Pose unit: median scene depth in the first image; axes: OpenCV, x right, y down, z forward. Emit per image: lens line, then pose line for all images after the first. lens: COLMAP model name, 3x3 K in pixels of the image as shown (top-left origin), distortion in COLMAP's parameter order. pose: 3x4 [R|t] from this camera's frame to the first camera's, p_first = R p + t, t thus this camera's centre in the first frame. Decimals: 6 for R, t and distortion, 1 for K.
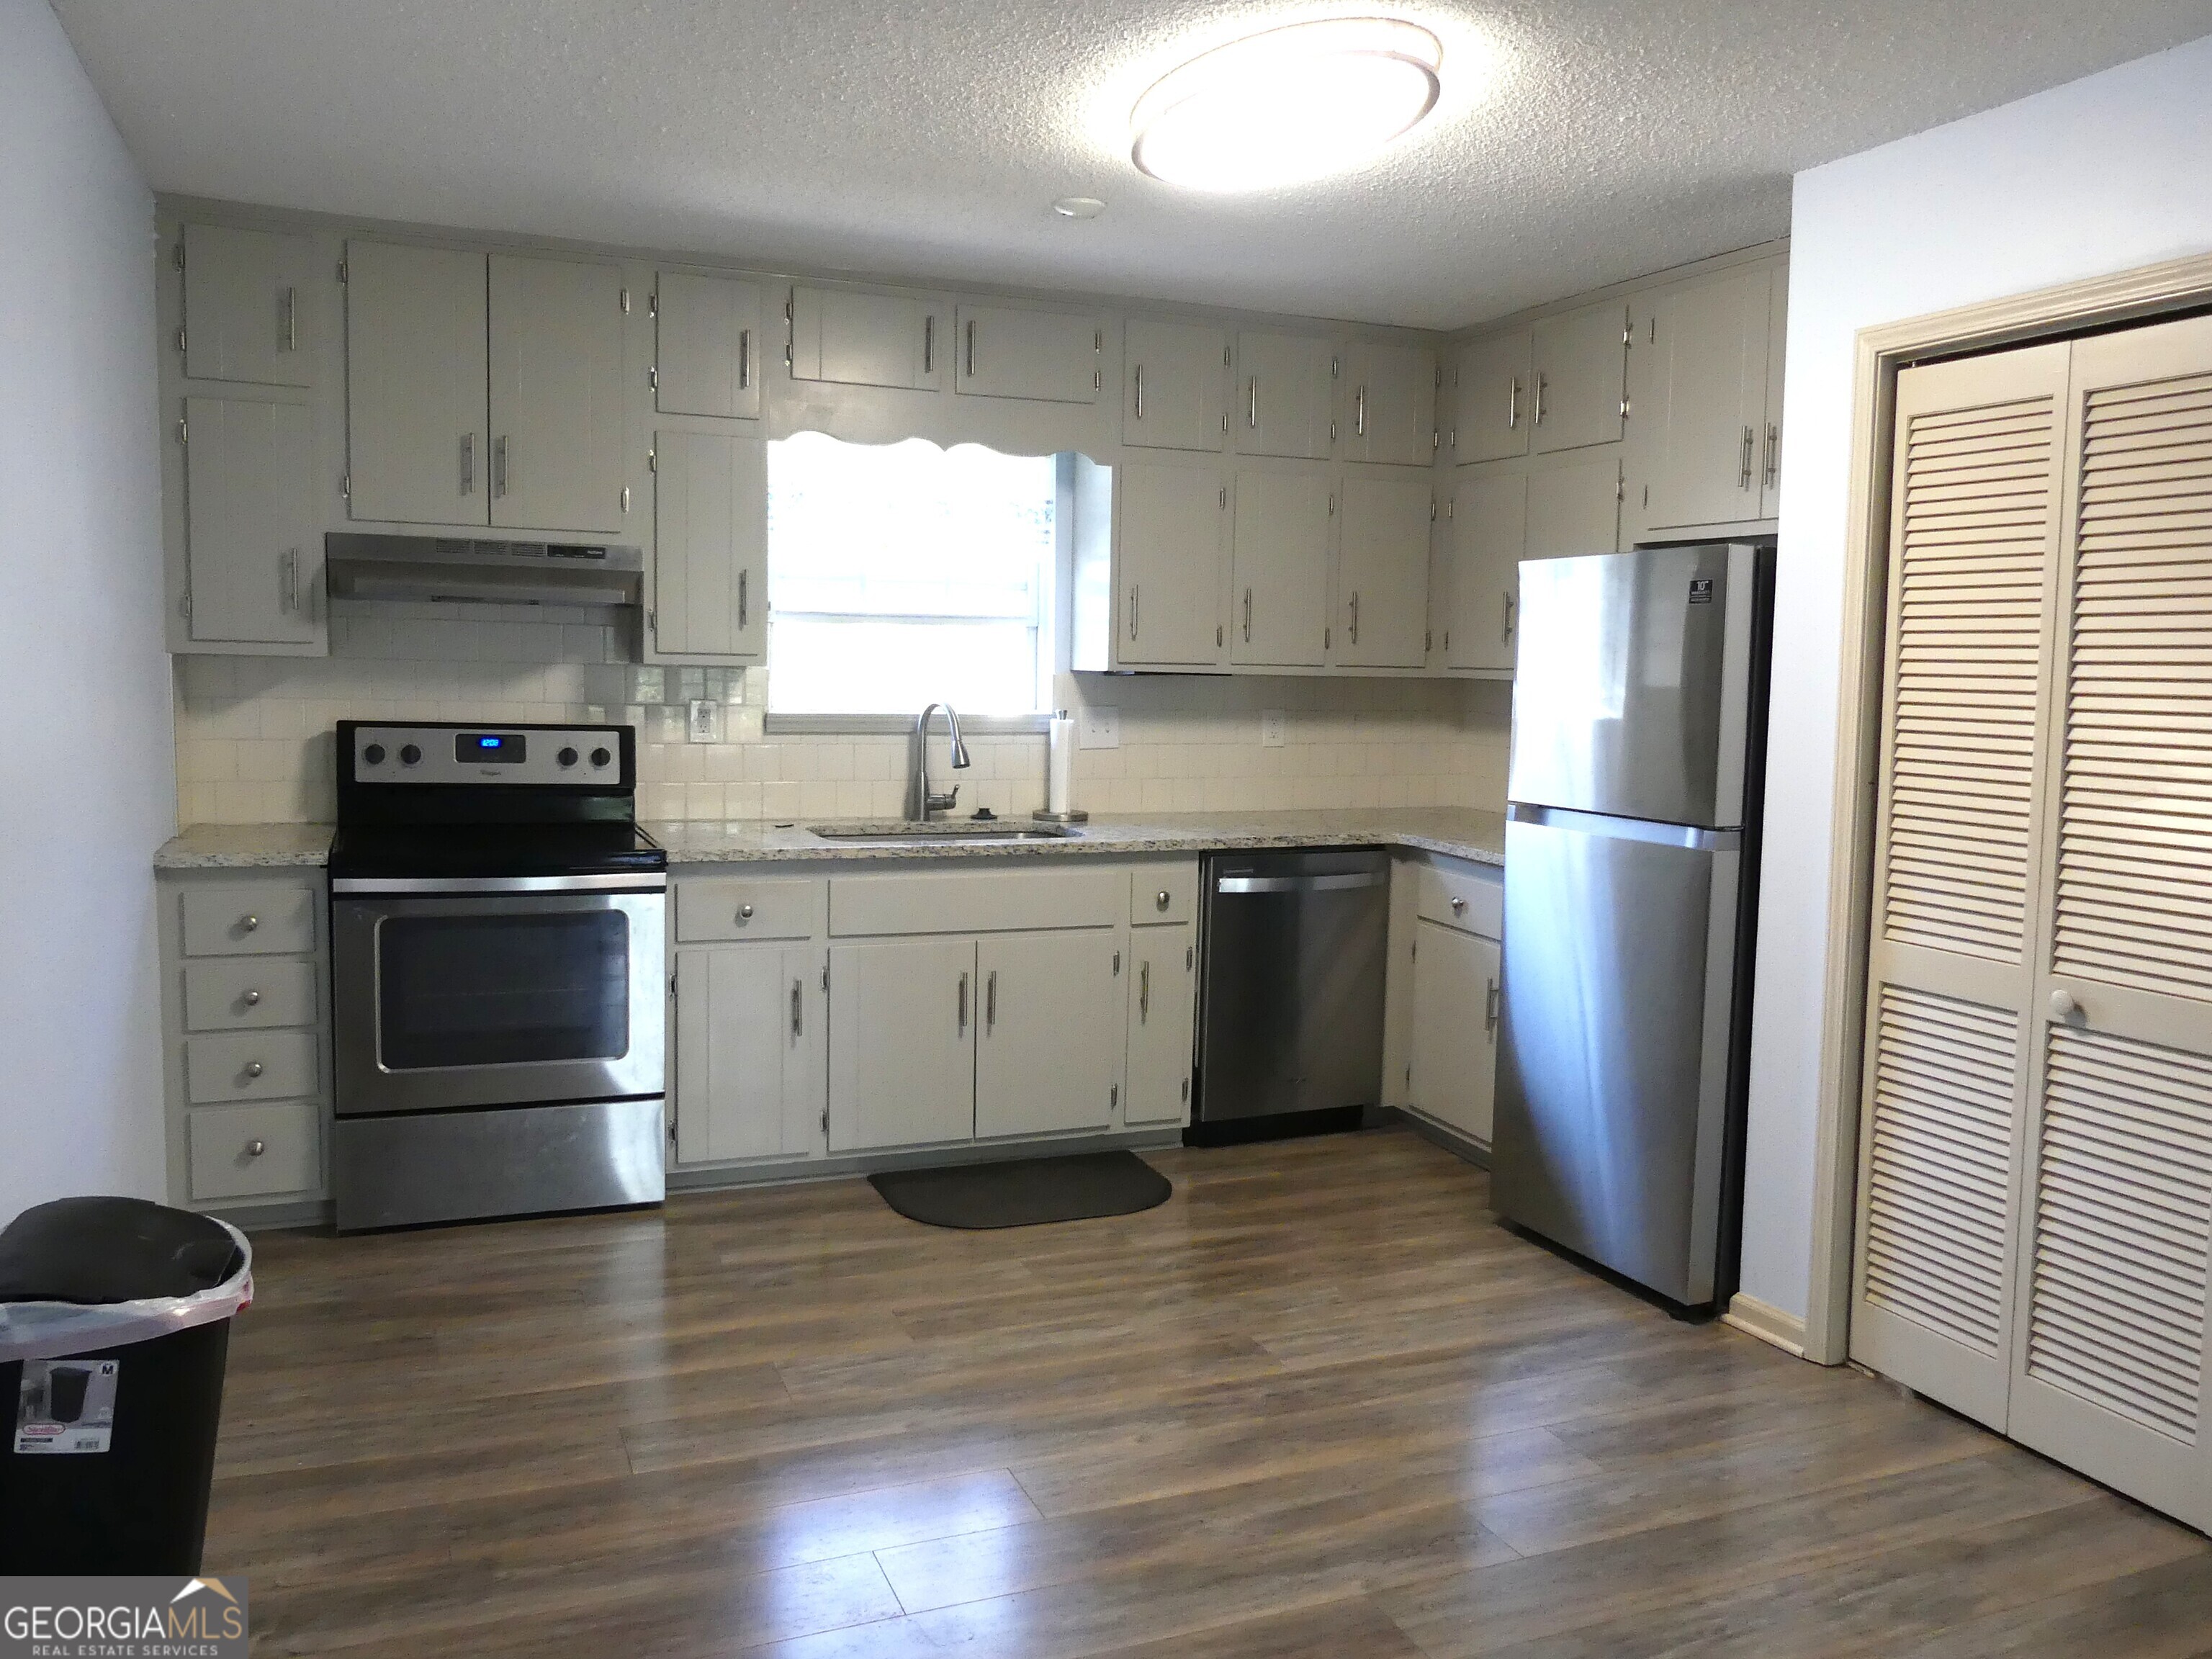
lens RADIAL K [[1725.8, 0, 1112.0], [0, 1725.8, 823.8], [0, 0, 1]] dist [-0.027275, 0.018522]
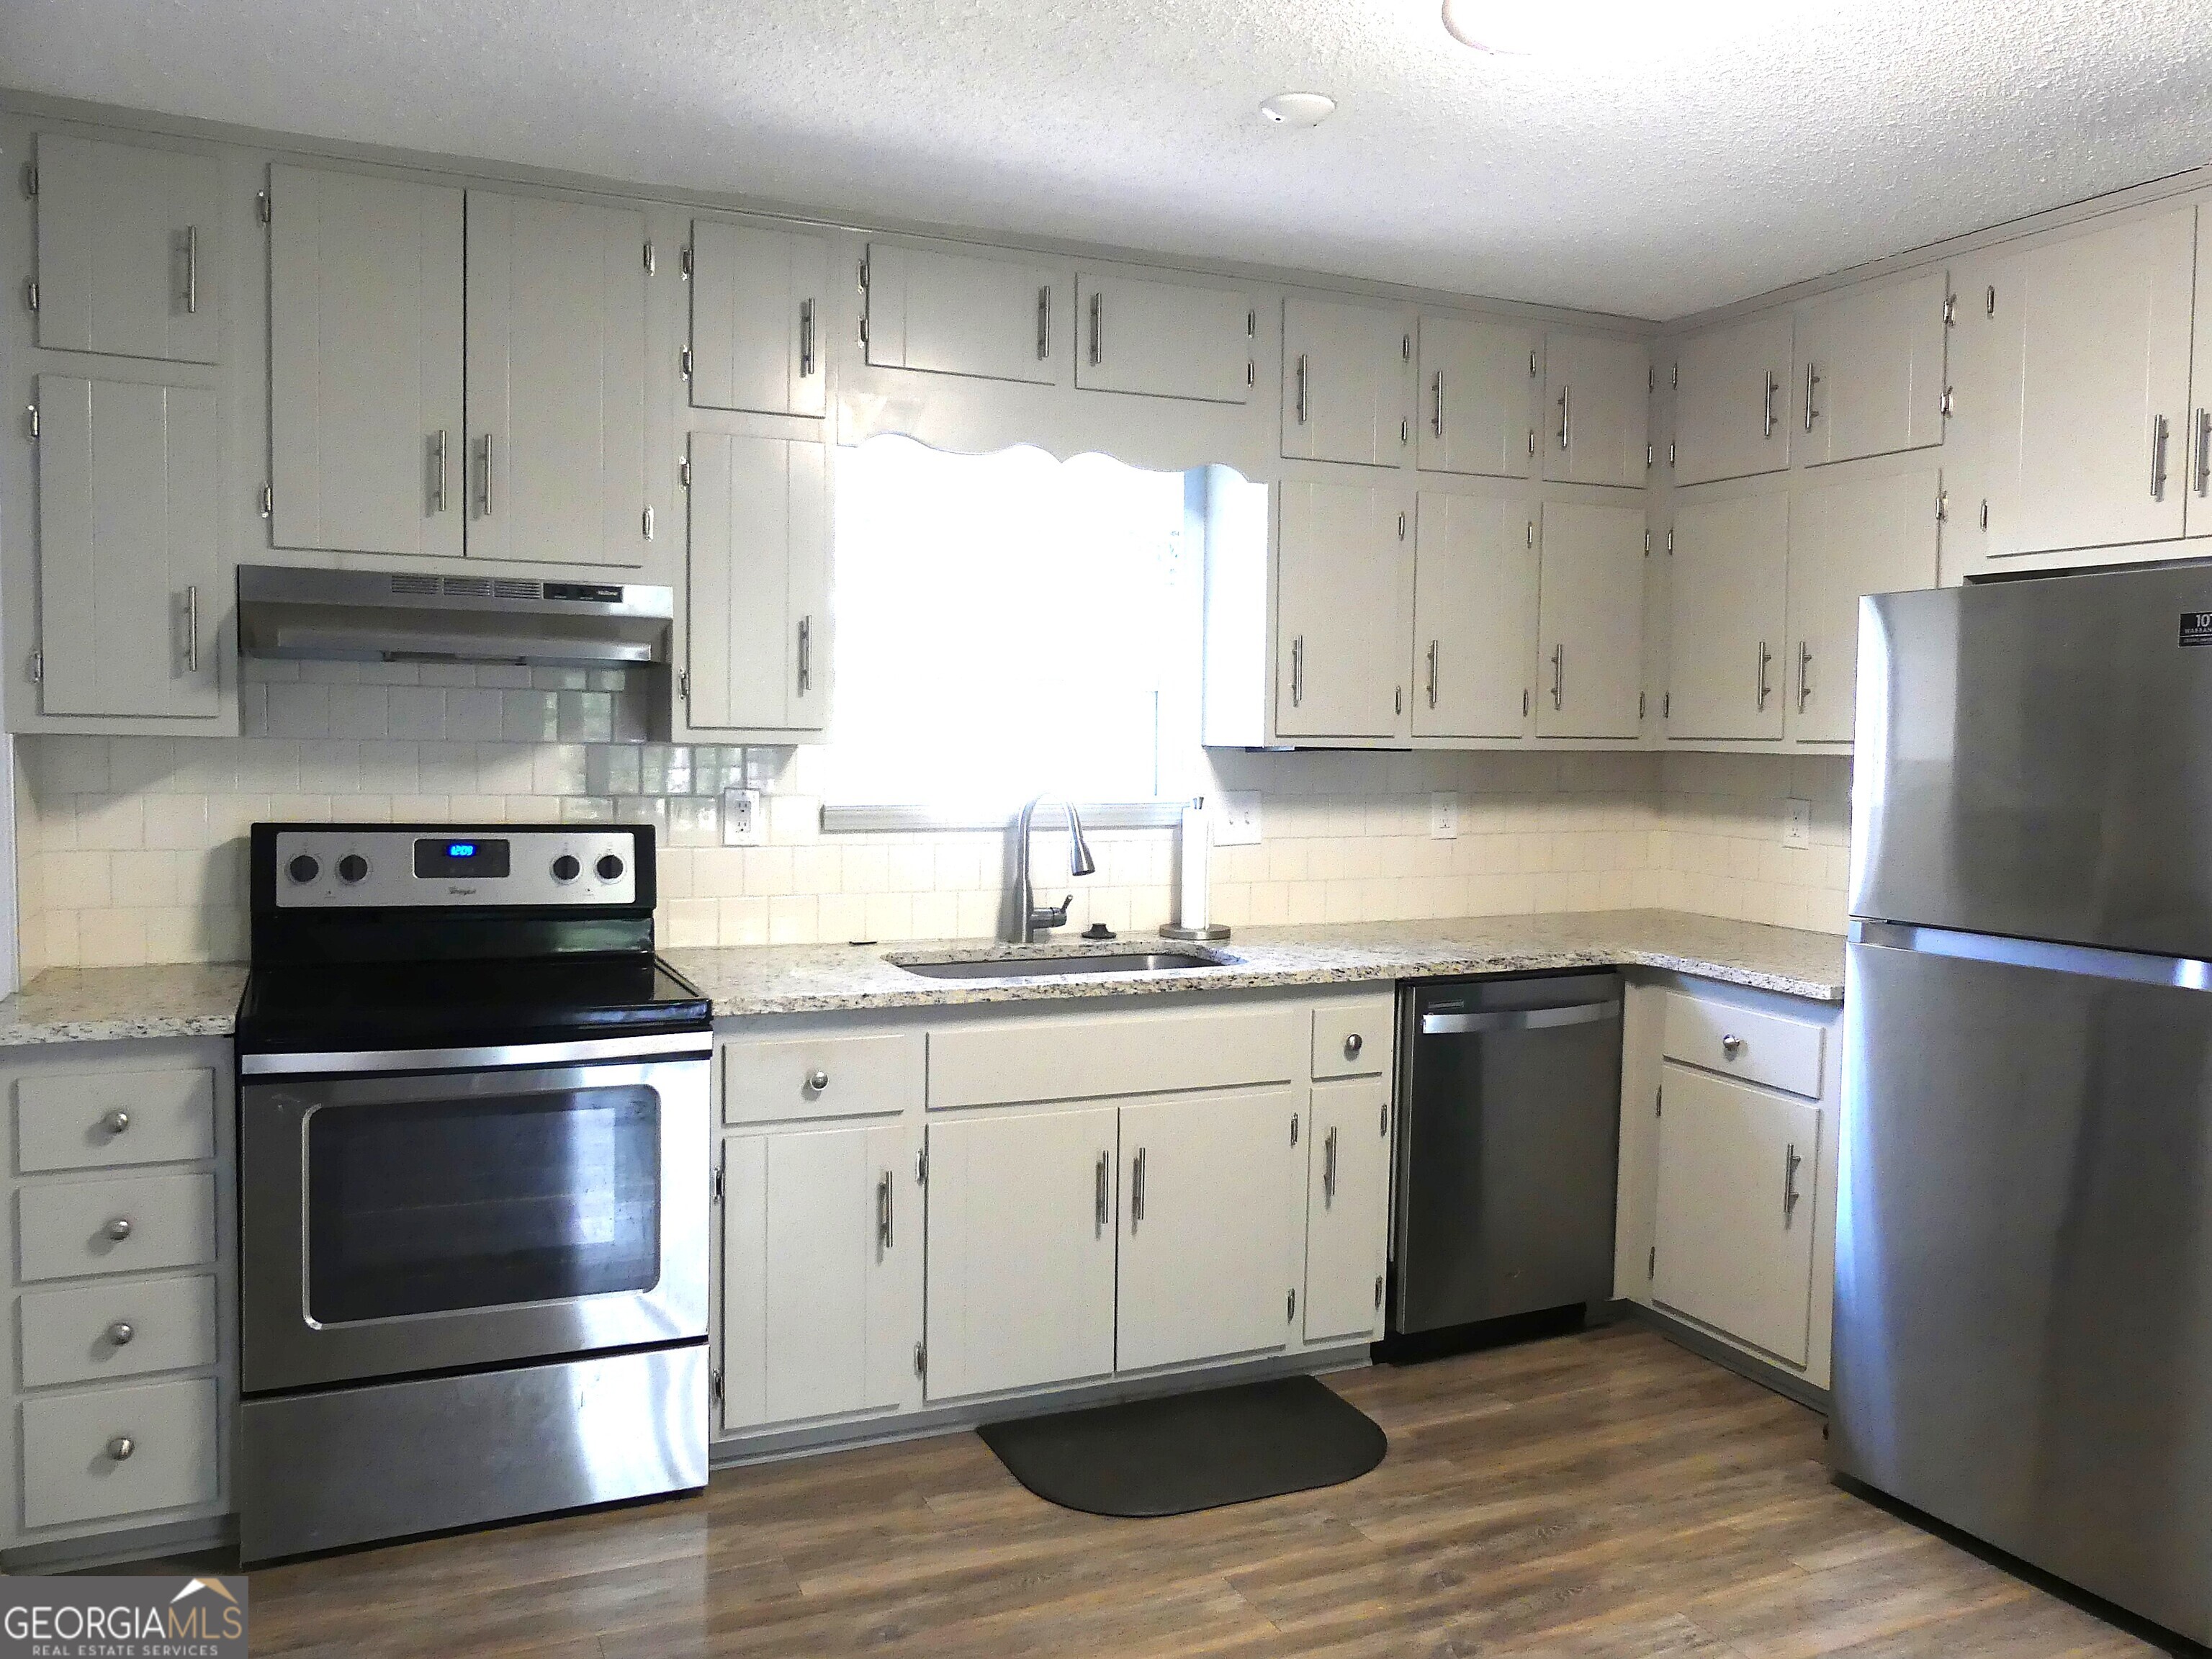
lens RADIAL K [[1725.8, 0, 1112.0], [0, 1725.8, 823.8], [0, 0, 1]] dist [-0.027275, 0.018522]
pose [[0.999378, -0.010538, 0.033662, -0.105623], [0.011955, 0.999040, -0.042146, -0.023887], [-0.033185, 0.042523, 0.998544, 0.248518]]
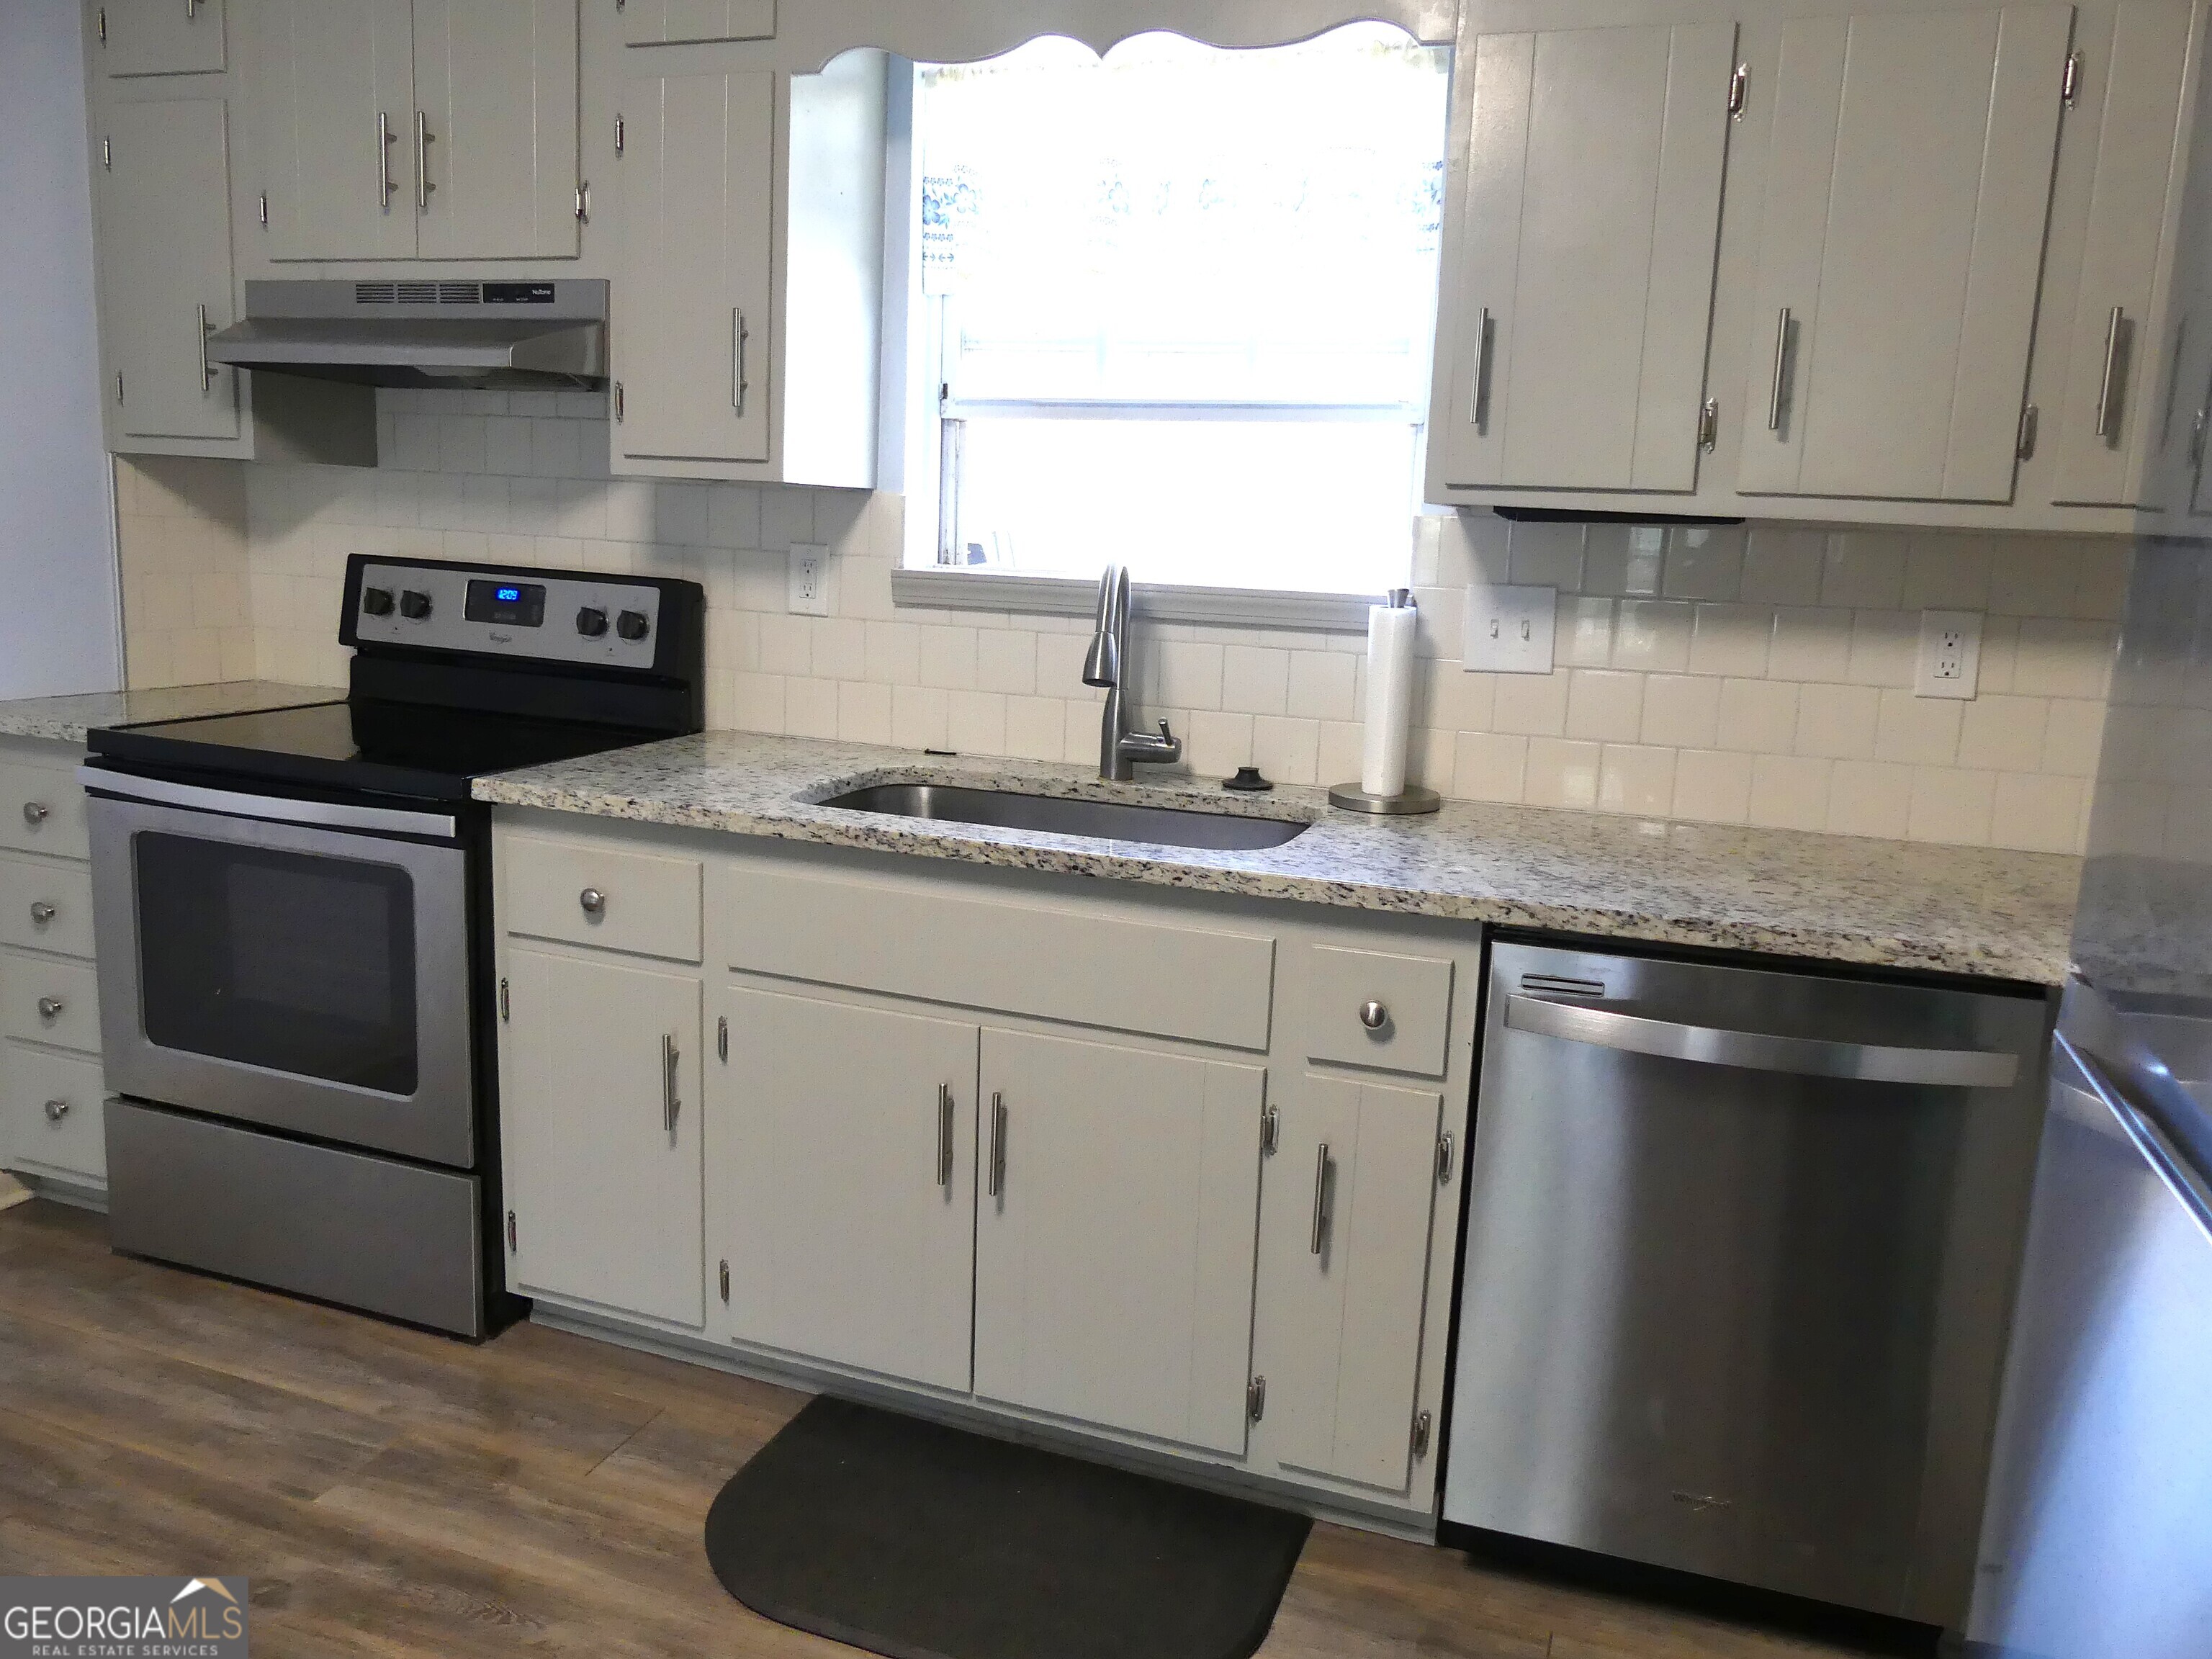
lens RADIAL K [[1664.6, 0, 1106.0], [0, 1664.6, 829.5], [0, 0, 1]] dist [-0.048692, 0.097449]
pose [[0.734467, 0.134028, -0.665278, 0.265349], [-0.093331, 0.990938, 0.096599, -0.040115], [0.672197, -0.008857, 0.740320, 0.666869]]
